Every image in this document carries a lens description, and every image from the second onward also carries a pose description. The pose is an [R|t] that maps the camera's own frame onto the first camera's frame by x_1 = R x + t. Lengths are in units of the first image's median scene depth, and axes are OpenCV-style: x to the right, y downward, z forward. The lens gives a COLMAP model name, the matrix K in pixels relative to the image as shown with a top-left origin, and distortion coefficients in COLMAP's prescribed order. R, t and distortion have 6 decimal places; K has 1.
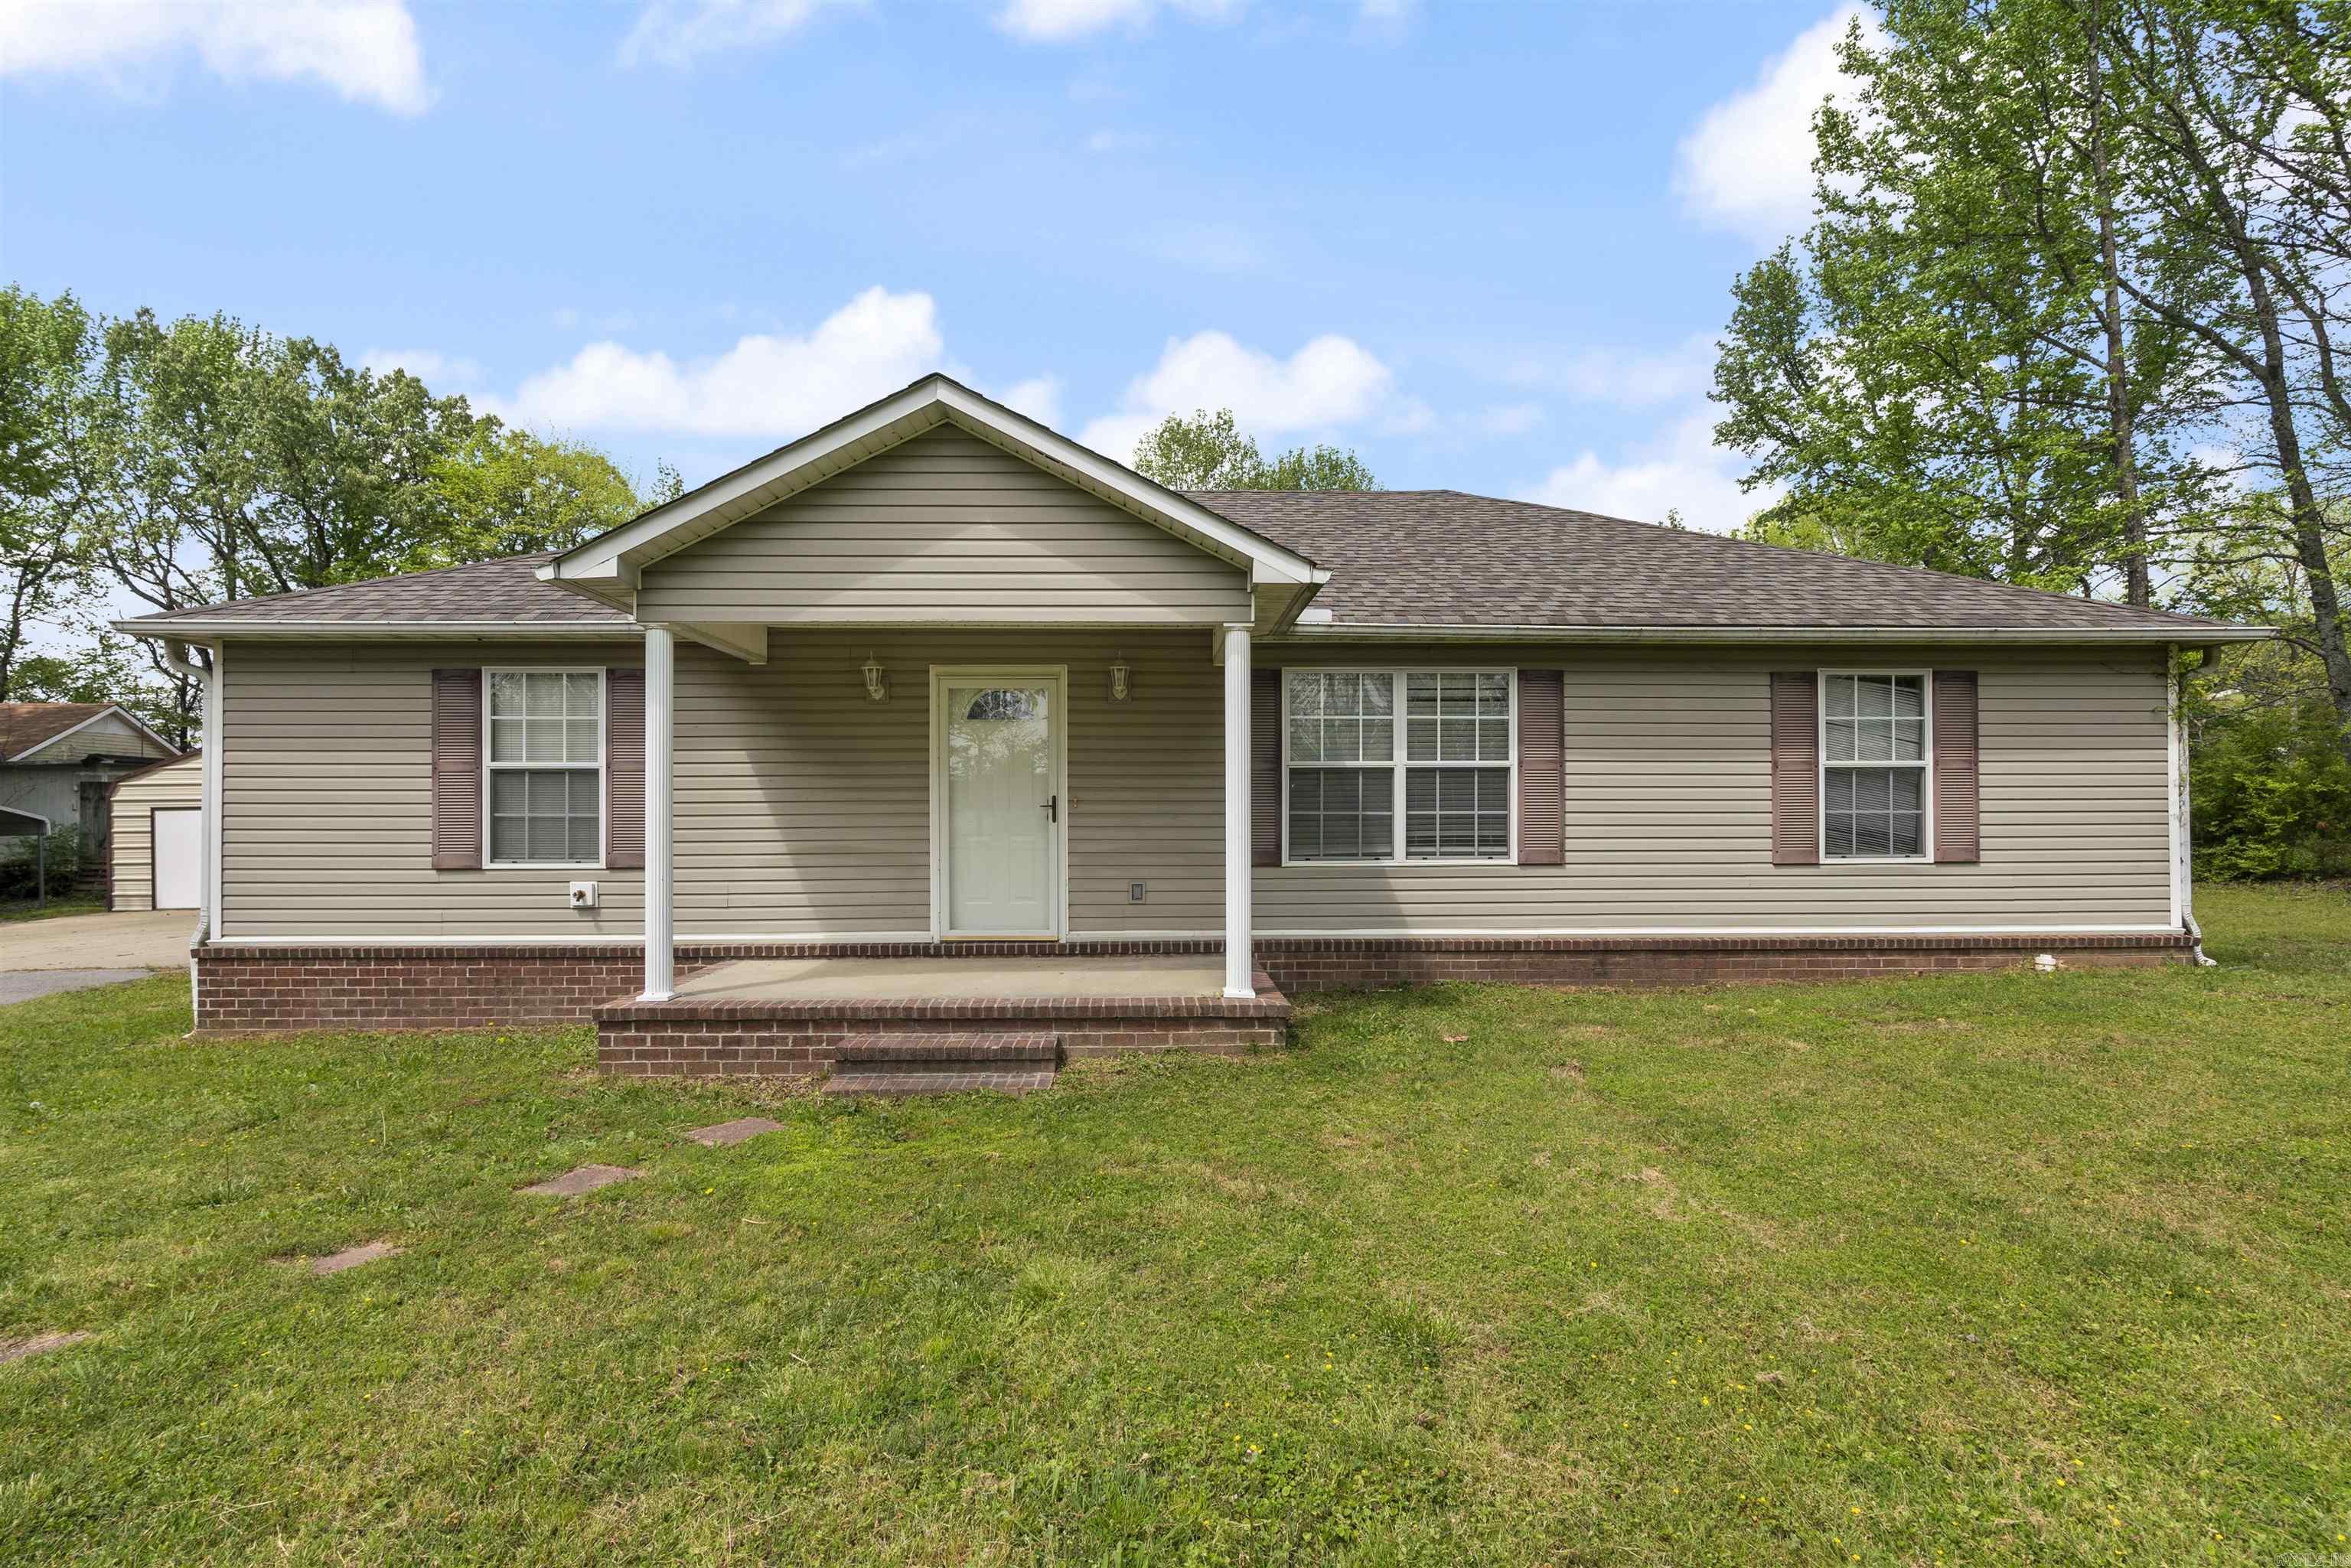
lens RADIAL K [[1107.4, 0, 1173.9], [0, 1107.4, 801.2], [0, 0, 1]] dist [-0.001844, 0.000692]
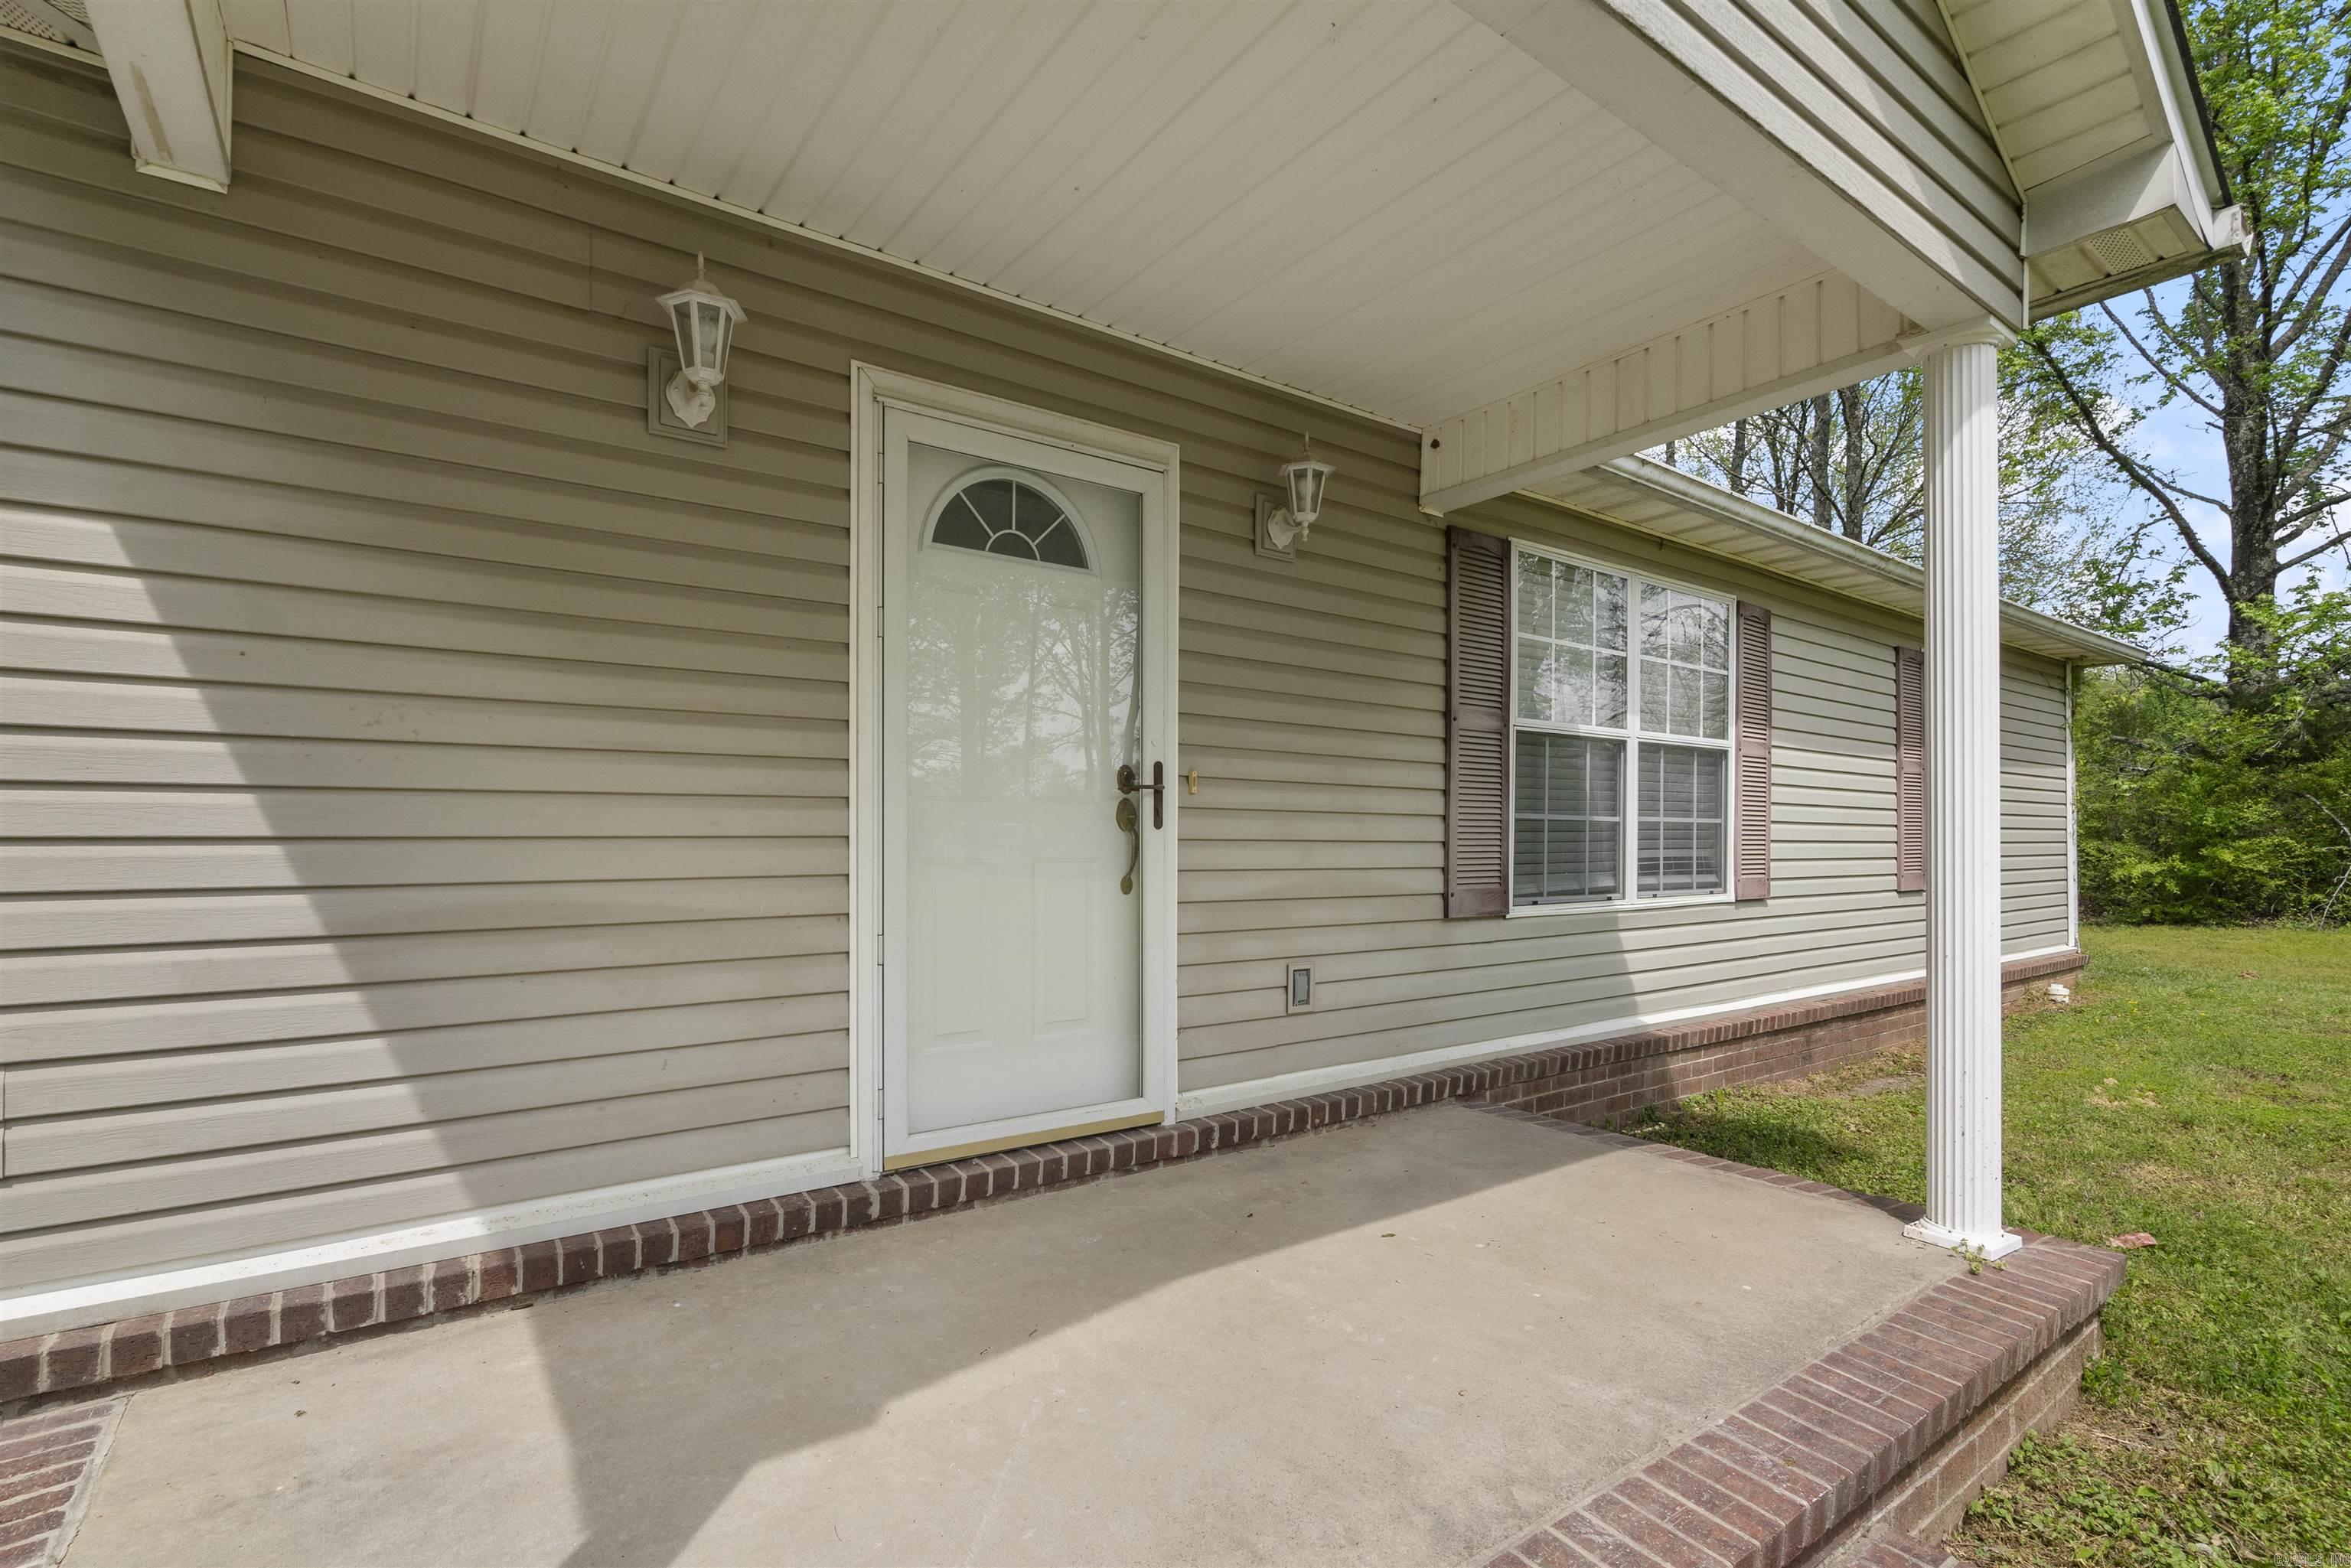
lens RADIAL K [[1107.4, 0, 1175.4], [0, 1107.4, 839.0], [0, 0, 1]] dist [-0.001844, 0.000692]
pose [[0.824096, 0.004035, 0.566436, -0.323738], [-0.004416, 0.999990, -0.000699, 0.022590], [-0.566433, -0.001926, 0.824105, 0.652249]]
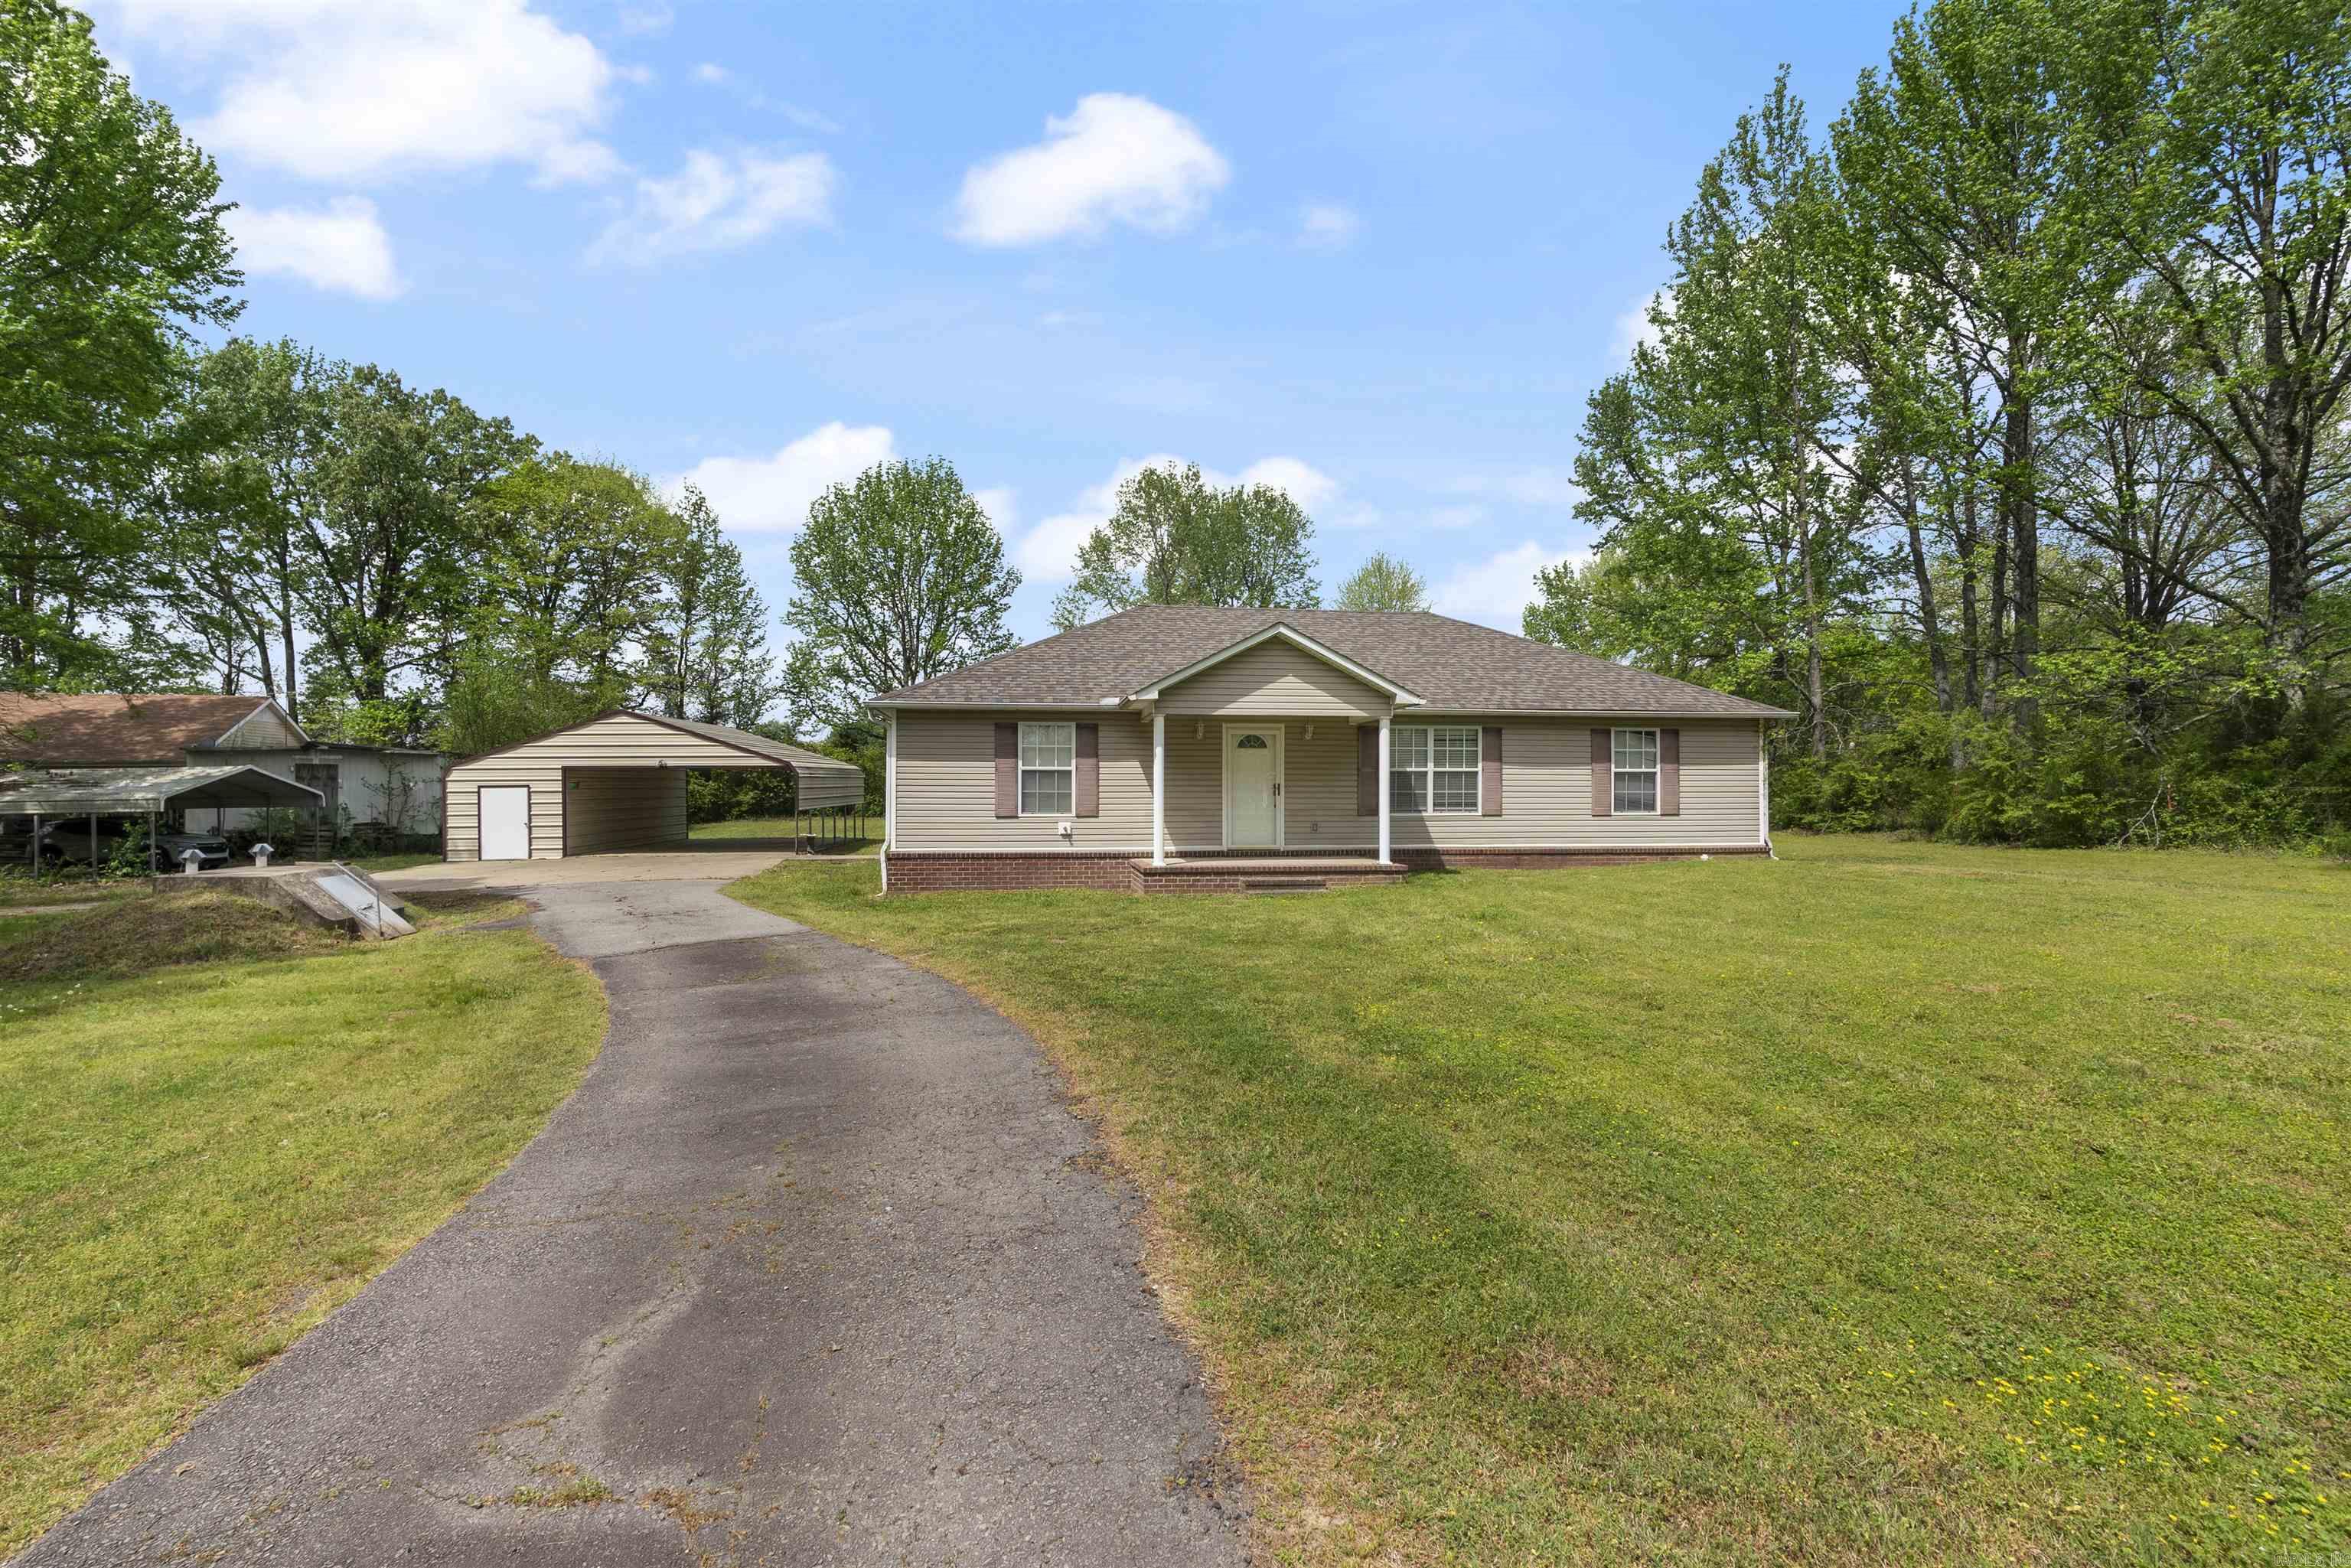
lens RADIAL K [[1107.4, 0, 1177.8], [0, 1107.4, 780.7], [0, 0, 1]] dist [-0.001844, 0.000692]
pose [[0.994084, 0.004094, 0.108541, -0.534972], [-0.004093, 0.999992, -0.000233, -0.009159], [-0.108541, -0.000213, 0.994092, -1.136973]]
